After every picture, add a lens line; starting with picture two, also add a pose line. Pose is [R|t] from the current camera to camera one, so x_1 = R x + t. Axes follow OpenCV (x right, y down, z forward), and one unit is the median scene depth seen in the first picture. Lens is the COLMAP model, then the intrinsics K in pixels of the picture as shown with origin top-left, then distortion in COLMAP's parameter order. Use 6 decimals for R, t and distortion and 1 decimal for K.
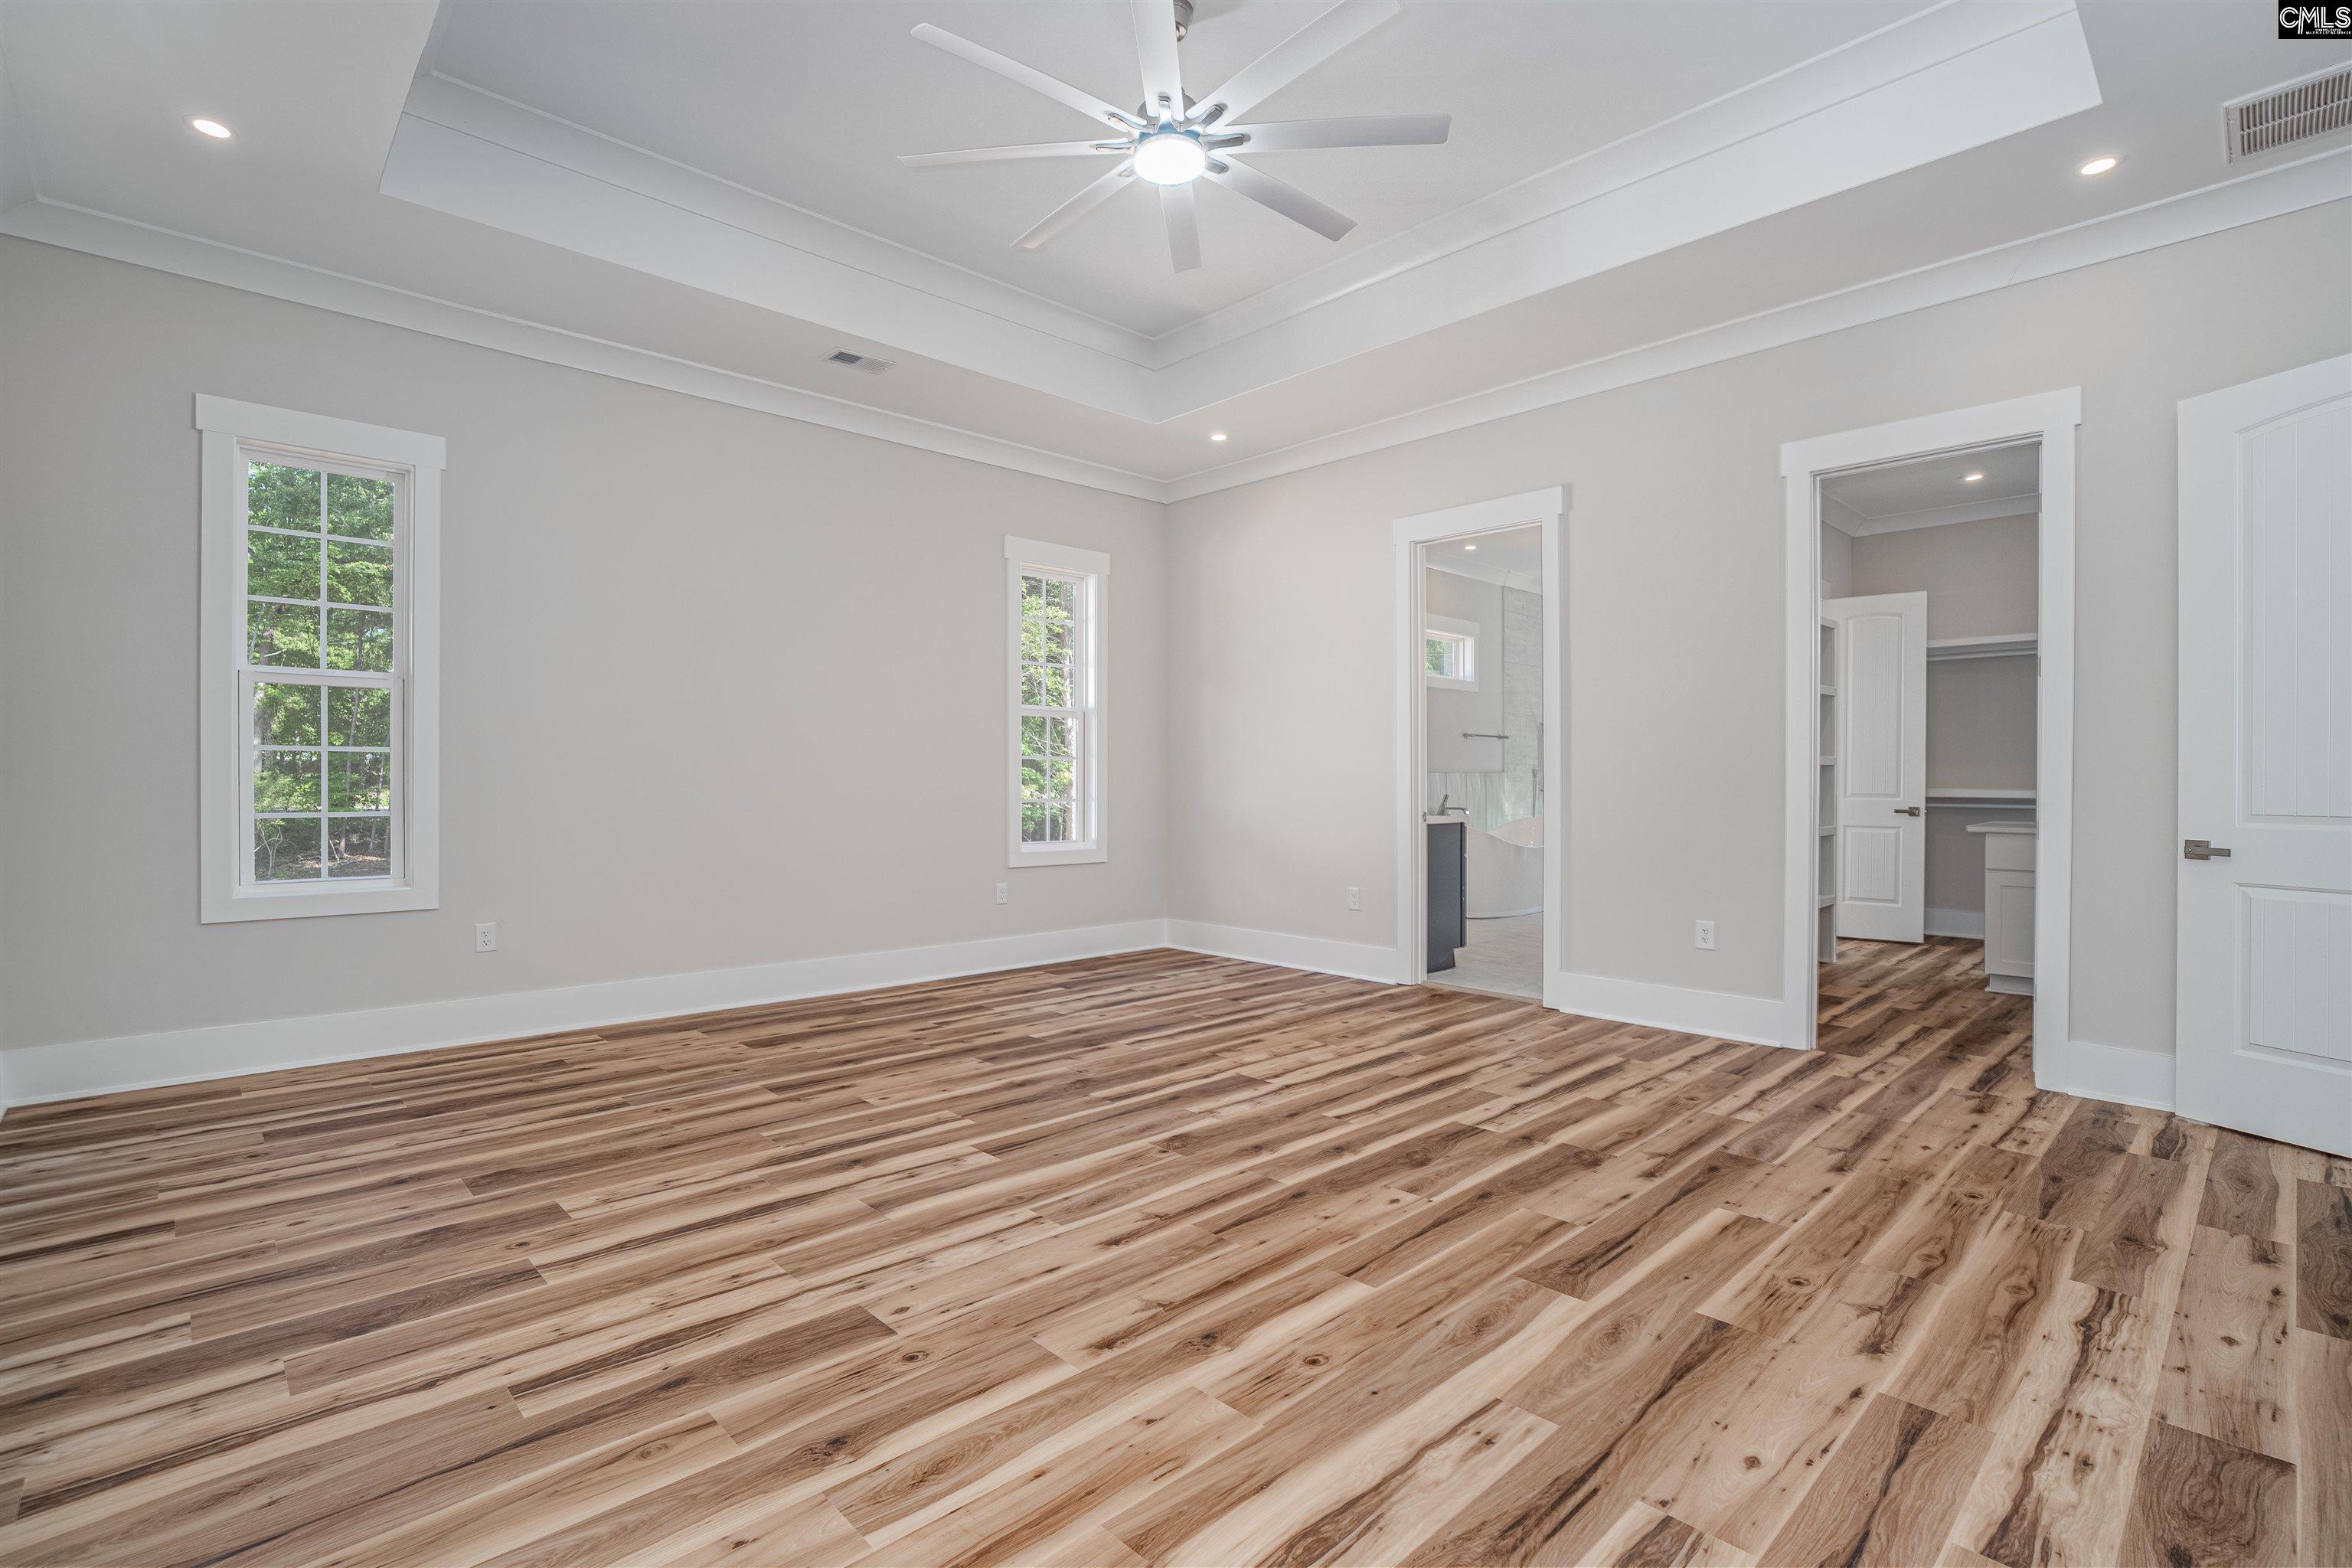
lens RADIAL K [[1079.9, 0, 1188.9], [0, 1079.9, 783.4], [0, 0, 1]] dist [-0.020517, 0.000608]
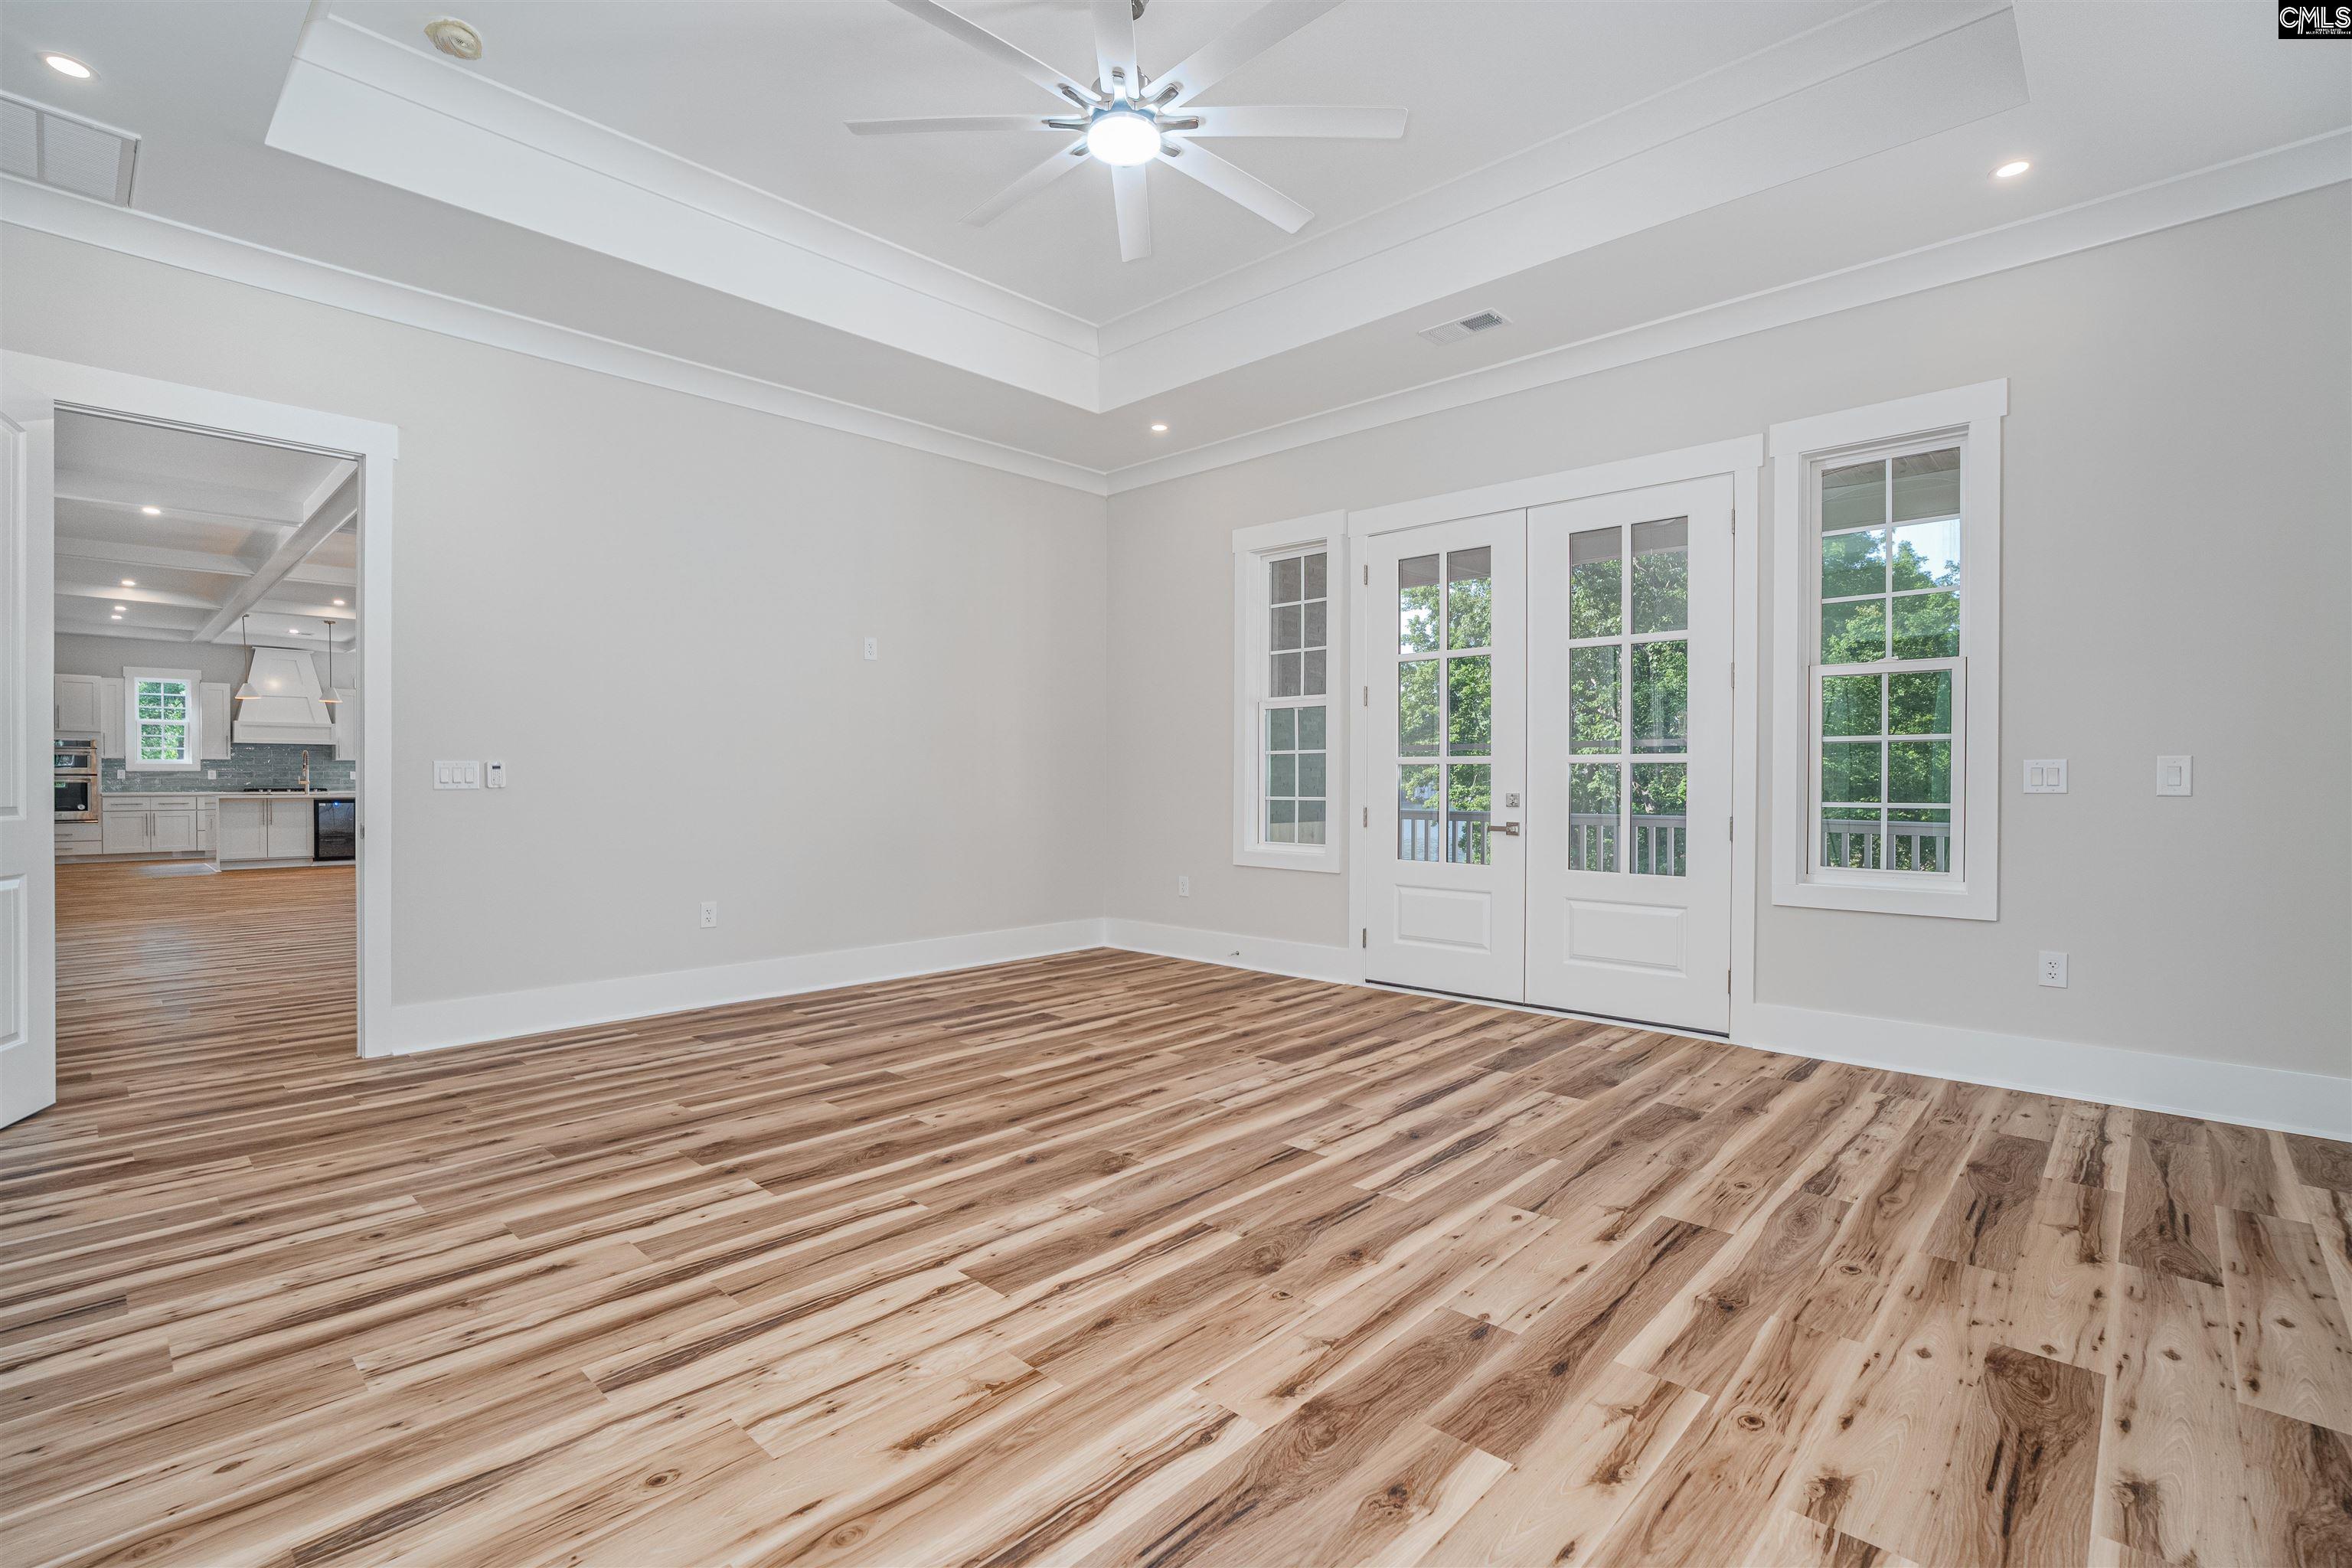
lens RADIAL K [[1079.9, 0, 1188.9], [0, 1079.9, 783.4], [0, 0, 1]] dist [-0.020517, 0.000608]
pose [[-0.998325, -0.003045, -0.057770, -0.021918], [-0.003611, 0.999946, 0.009707, -0.010658], [0.057737, 0.009899, -0.998283, 2.056572]]
